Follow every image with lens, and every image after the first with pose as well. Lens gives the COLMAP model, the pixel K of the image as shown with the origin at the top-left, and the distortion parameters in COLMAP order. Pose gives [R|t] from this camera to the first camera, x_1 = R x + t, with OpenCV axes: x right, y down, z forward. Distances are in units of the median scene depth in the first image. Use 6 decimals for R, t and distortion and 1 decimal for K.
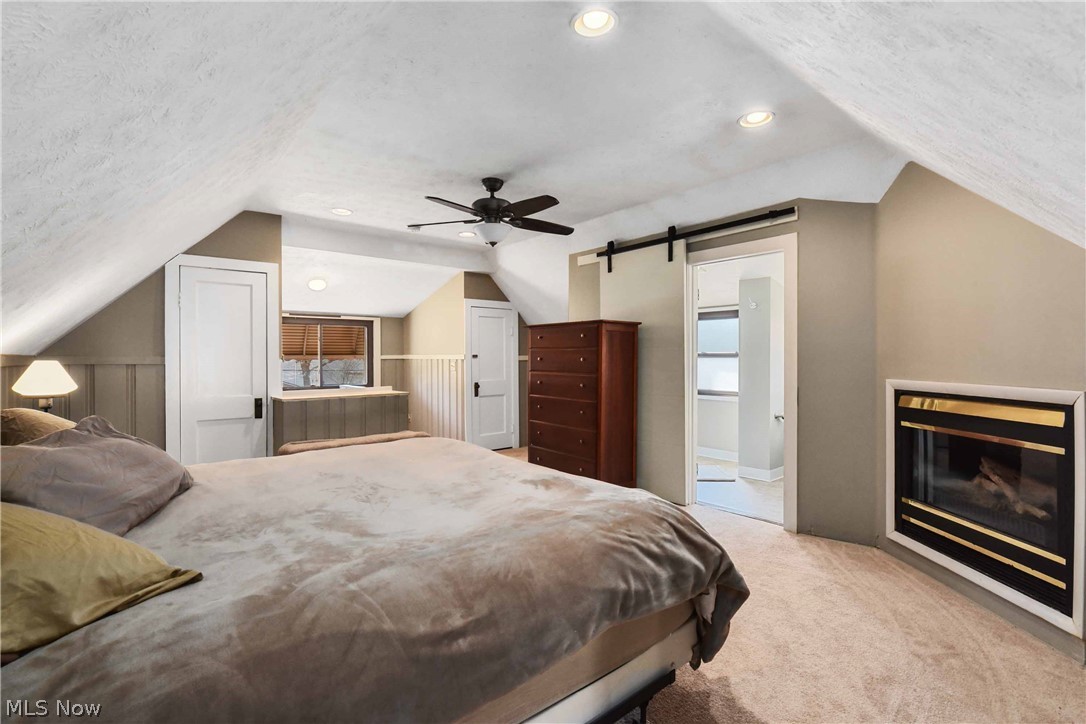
lens RADIAL K [[495.6, 0, 543.0], [0, 495.6, 362.0], [0, 0, 1]] dist [-0.000522, -0.000036]
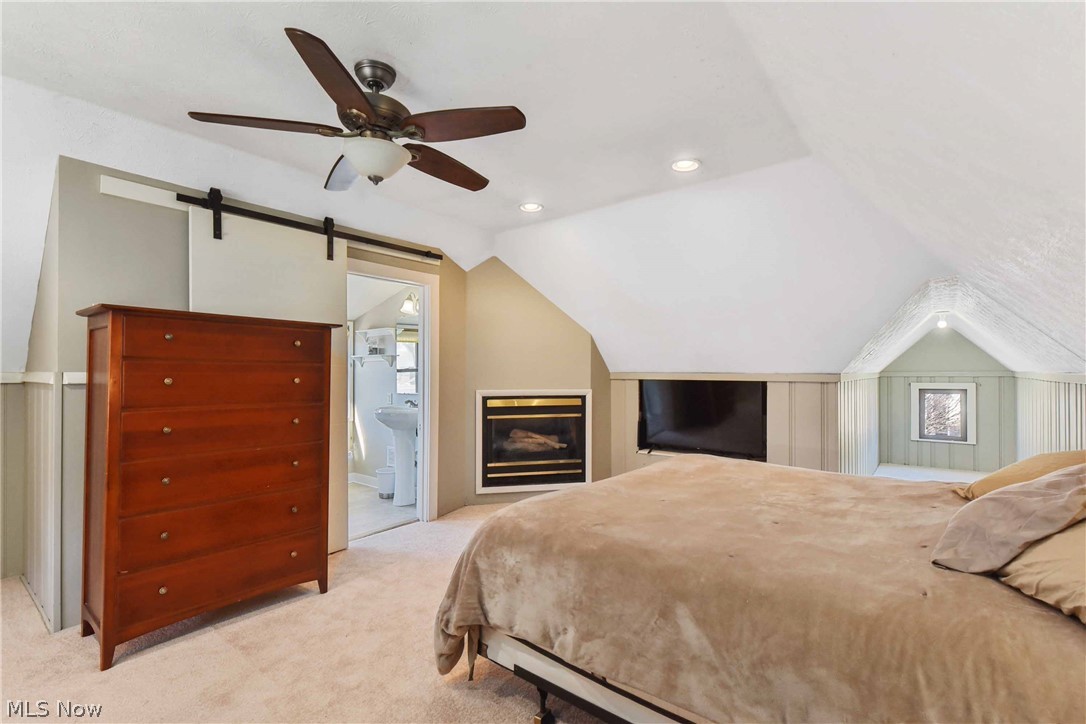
lens RADIAL K [[486.4, 0, 544.5], [0, 486.4, 376.9], [0, 0, 1]] dist [-0.000257, 0.000044]
pose [[-0.198621, -0.003540, 0.980070, -0.620094], [0.011902, 0.999911, 0.006024, -0.009903], [-0.980004, 0.012861, -0.198561, 0.833037]]
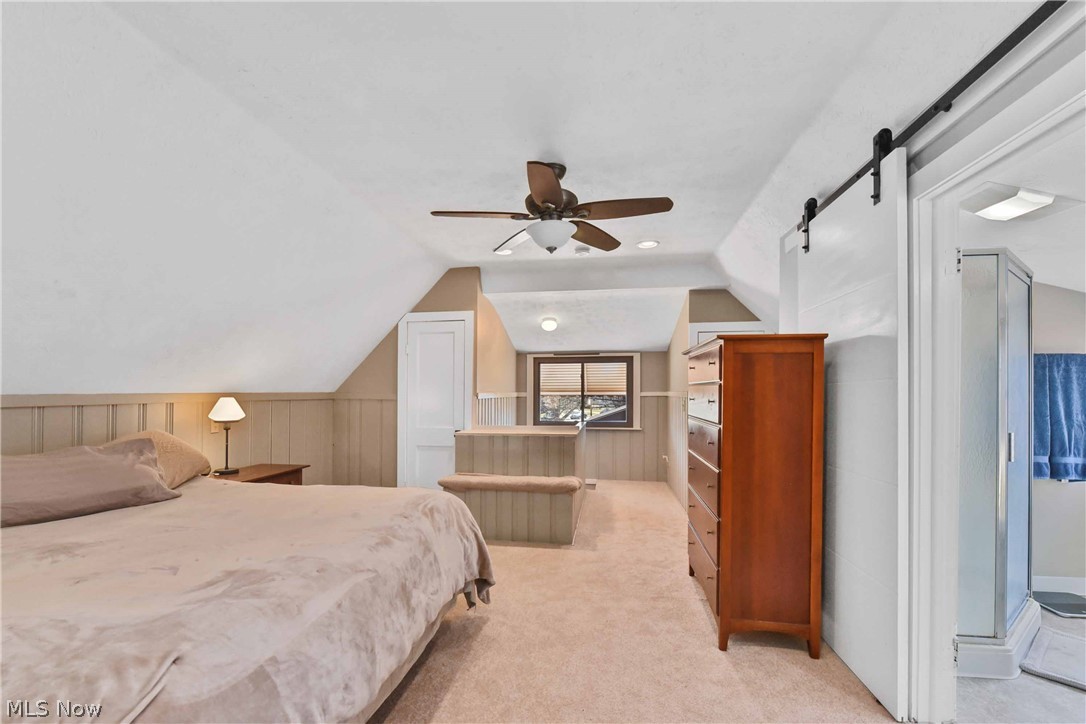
lens RADIAL K [[469.8, 0, 540.6], [0, 469.8, 391.2], [0, 0, 1]] dist [0.000824, -0.000056]
pose [[0.657395, 0.001645, -0.753544, 0.392527], [-0.010344, 0.999923, -0.006841, -0.011999], [0.753475, 0.012292, 0.657361, 0.455946]]
